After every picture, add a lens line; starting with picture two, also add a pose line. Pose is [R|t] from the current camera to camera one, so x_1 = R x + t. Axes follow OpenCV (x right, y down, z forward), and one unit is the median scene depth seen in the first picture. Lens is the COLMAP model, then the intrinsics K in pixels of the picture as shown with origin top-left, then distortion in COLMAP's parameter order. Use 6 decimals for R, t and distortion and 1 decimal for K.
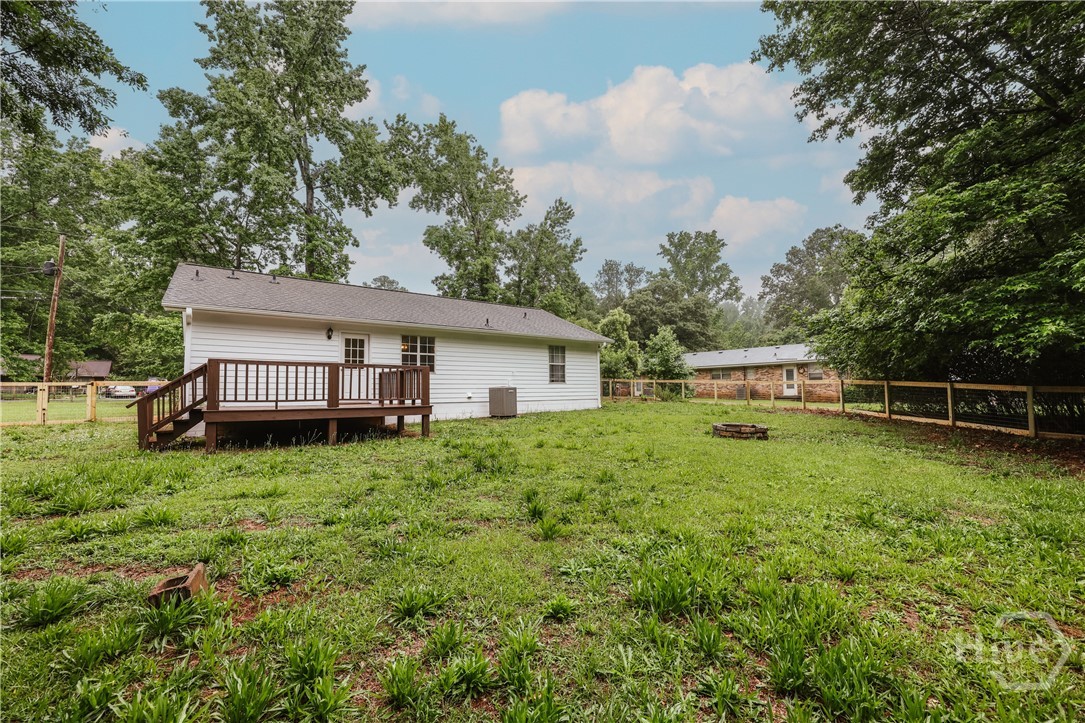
lens RADIAL K [[440.3, 0, 542.1], [0, 440.3, 379.8], [0, 0, 1]] dist [0.001451, -0.000035]
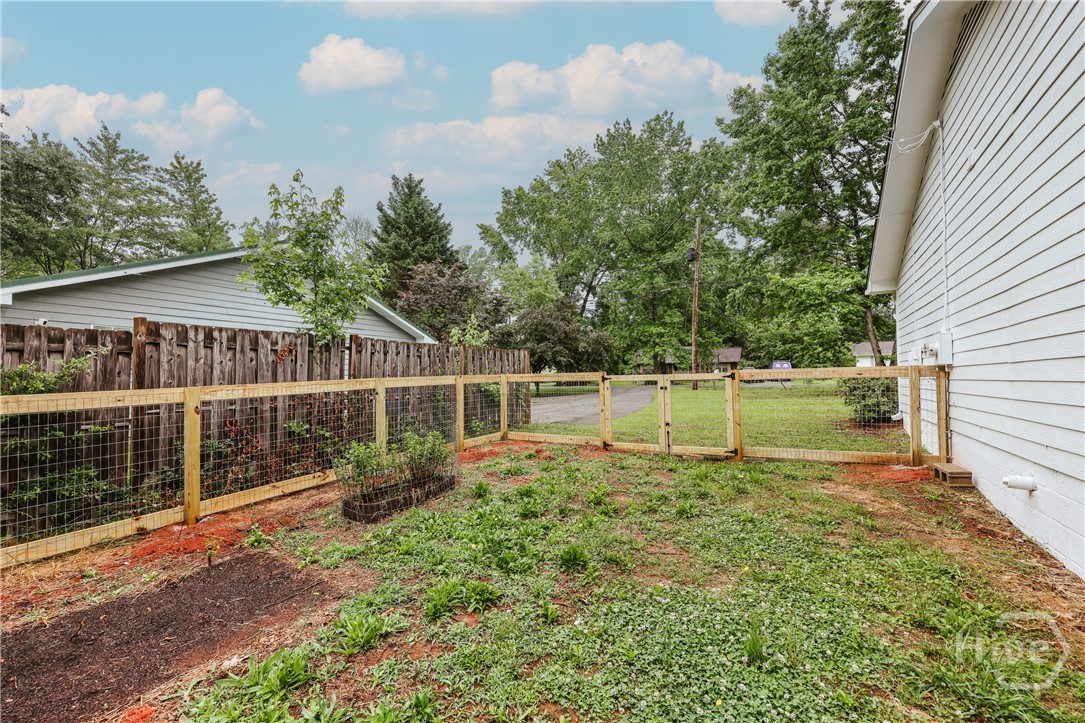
lens RADIAL K [[440.3, 0, 550.3], [0, 440.3, 363.7], [0, 0, 1]] dist [0.001451, -0.000035]
pose [[0.380552, -0.028423, -0.924323, -0.402089], [0.034256, 0.999275, -0.016625, -0.001721], [0.924125, -0.025337, 0.381250, 0.392568]]
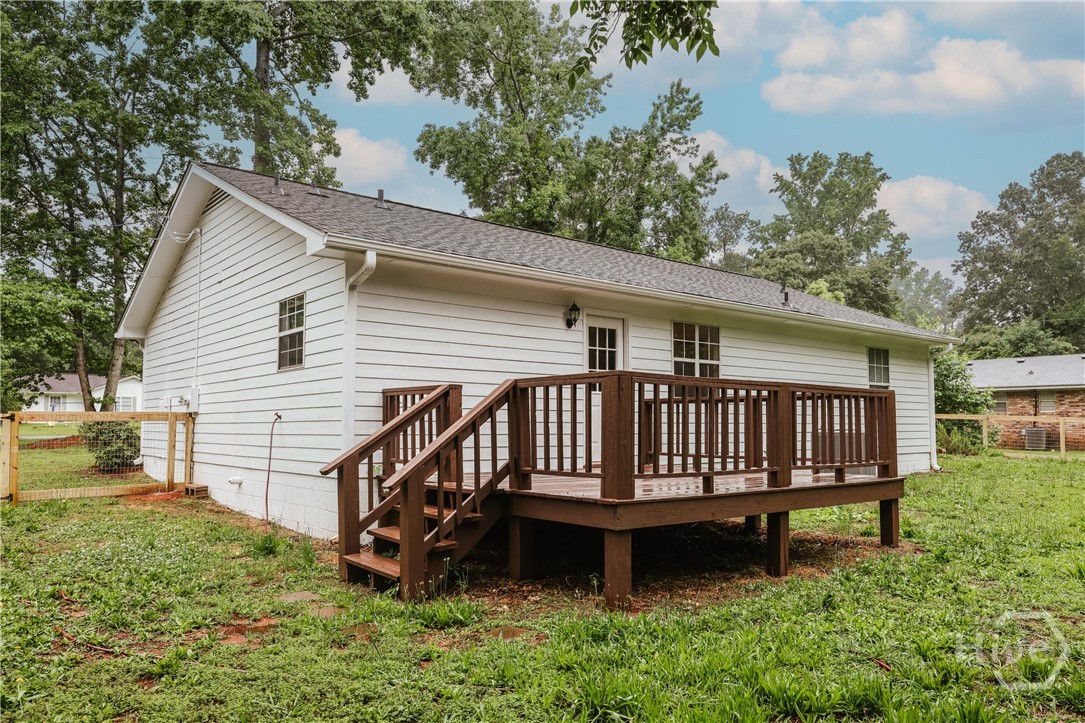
lens RADIAL K [[755.6, 0, 538.9], [0, 755.6, 398.8], [0, 0, 1]] dist [-0.003721, 0.005301]
pose [[0.998701, 0.012036, 0.049504, -0.317740], [-0.011606, 0.999892, -0.008964, -0.005550], [-0.049607, 0.008378, 0.998734, 0.119323]]
